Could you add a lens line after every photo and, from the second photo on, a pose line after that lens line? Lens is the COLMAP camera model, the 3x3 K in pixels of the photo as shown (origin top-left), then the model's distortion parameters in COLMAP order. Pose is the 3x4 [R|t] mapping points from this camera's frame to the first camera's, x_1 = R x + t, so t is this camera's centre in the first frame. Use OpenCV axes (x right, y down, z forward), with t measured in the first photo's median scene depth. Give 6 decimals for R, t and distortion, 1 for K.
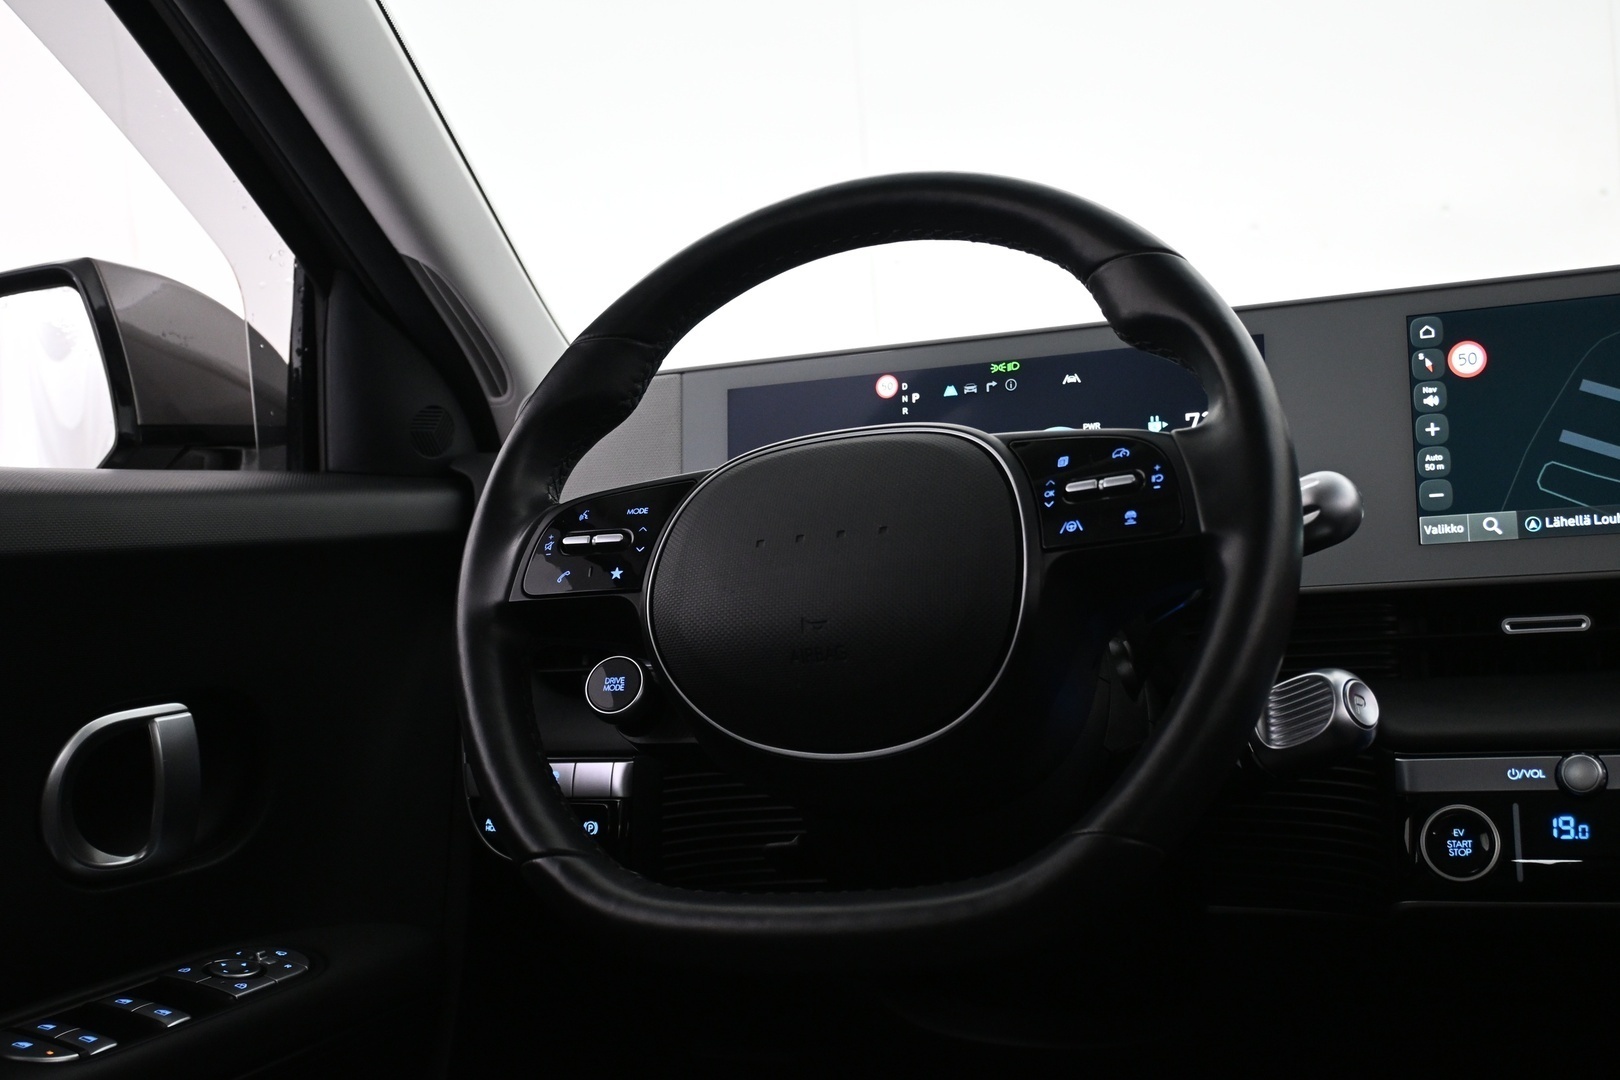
lens RADIAL K [[1869.6, 0, 807.2], [0, 1869.6, 539.9], [0, 0, 1]] dist [-0.006724, 0.000000]
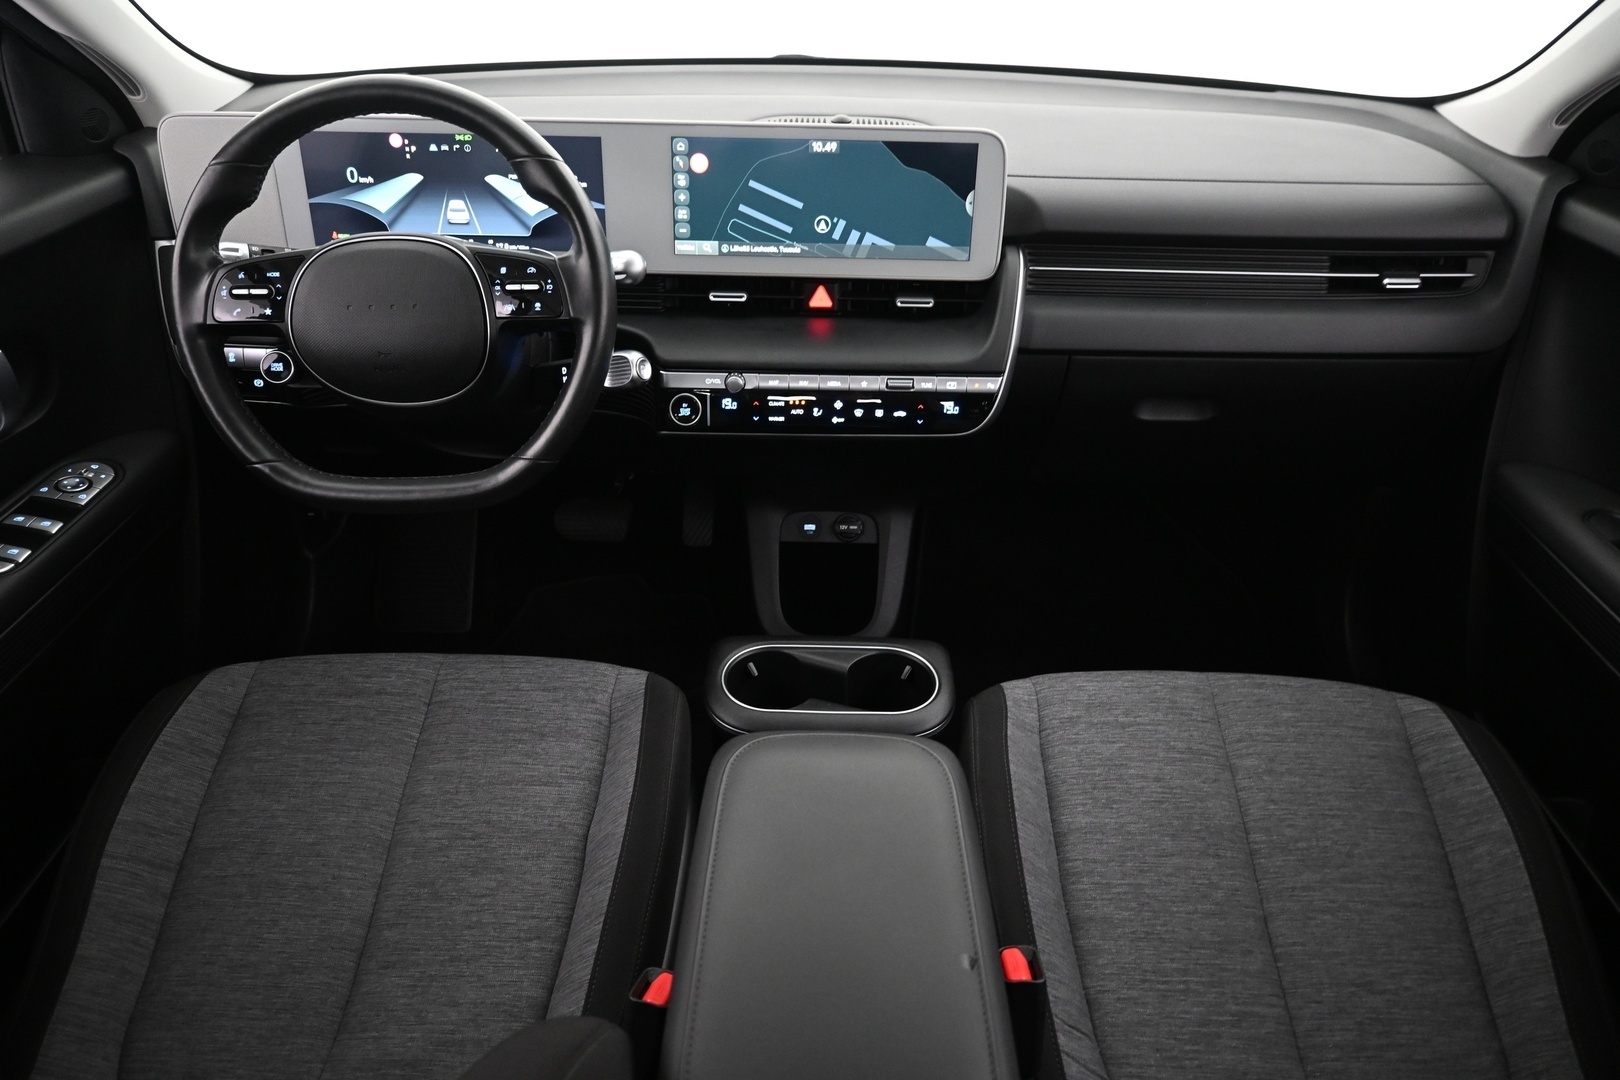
lens RADIAL K [[1075.3, 0, 810.2], [0, 1075.3, 537.7], [0, 0, 1]] dist [-0.002752, -0.006247]
pose [[0.921437, -0.130273, 0.366036, -0.022078], [-0.083304, 0.853957, 0.513632, -0.386242], [-0.379491, -0.503772, 0.776016, -0.183667]]
